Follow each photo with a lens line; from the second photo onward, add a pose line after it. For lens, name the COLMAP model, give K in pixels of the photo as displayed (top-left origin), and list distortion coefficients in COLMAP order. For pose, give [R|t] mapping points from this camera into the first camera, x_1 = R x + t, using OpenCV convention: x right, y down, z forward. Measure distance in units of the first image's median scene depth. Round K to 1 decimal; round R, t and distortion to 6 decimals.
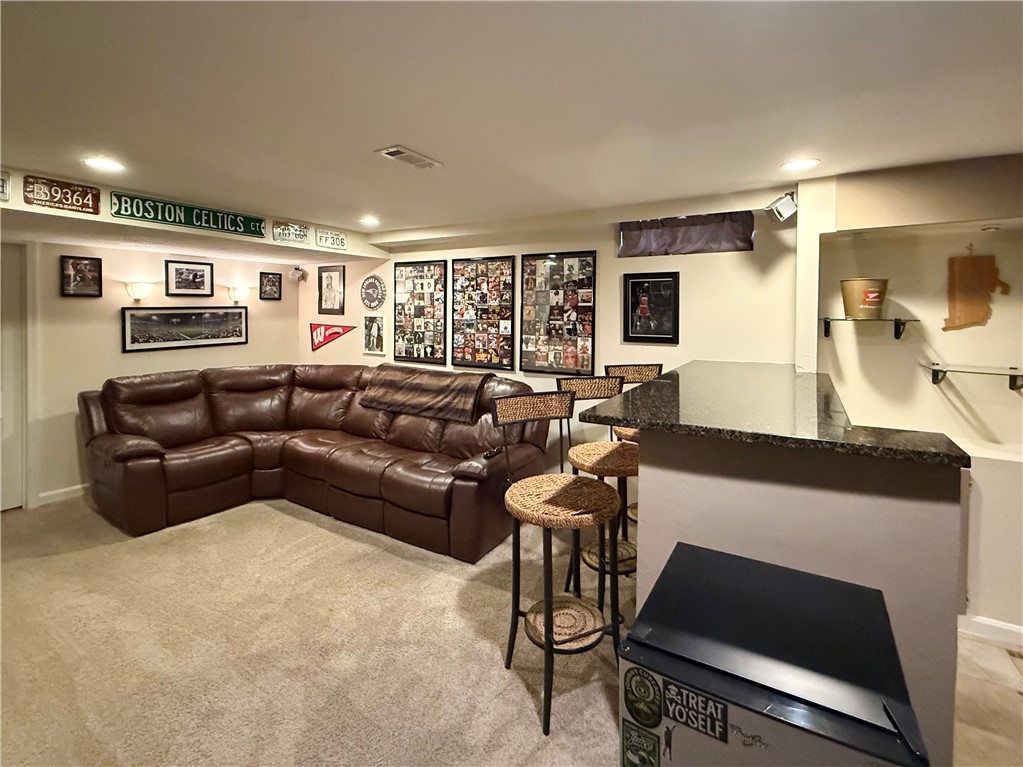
lens RADIAL K [[469.8, 0, 523.2], [0, 469.8, 320.1], [0, 0, 1]] dist [-0.000853, 0.000577]
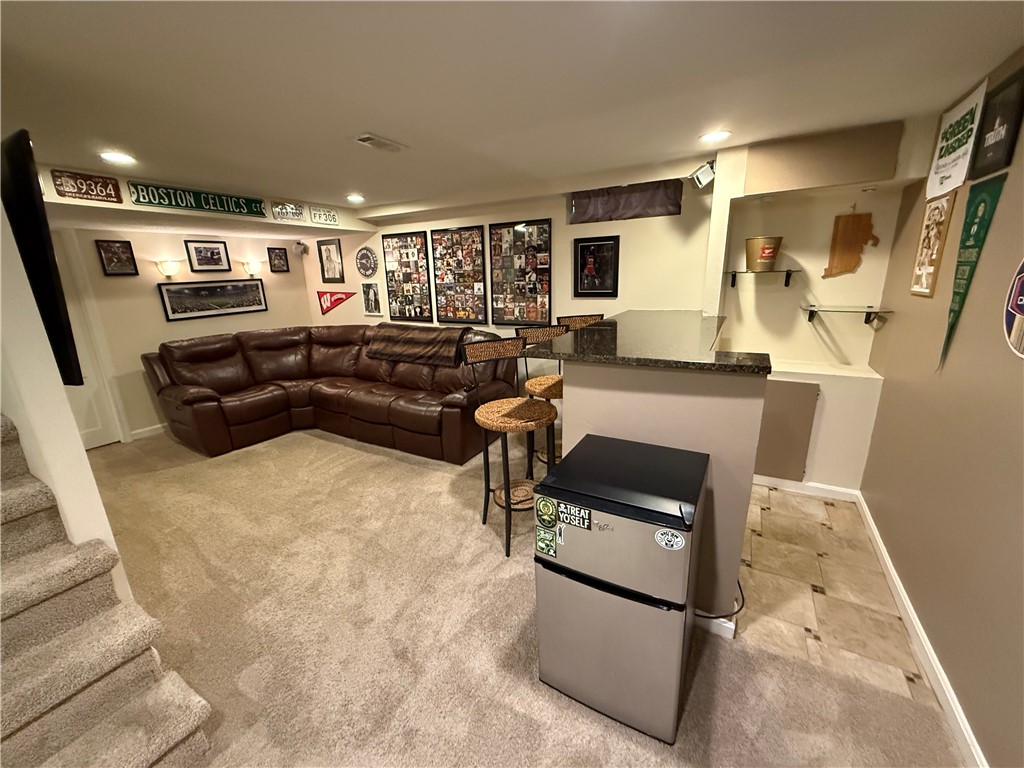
lens RADIAL K [[406.0, 0, 510.7], [0, 406.0, 382.4], [0, 0, 1]] dist [-0.001007, 0.000202]
pose [[0.999306, -0.037233, -0.000722, 0.048194], [0.036298, 0.969517, 0.242320, -0.001053], [-0.008322, -0.242178, 0.970196, -0.096835]]
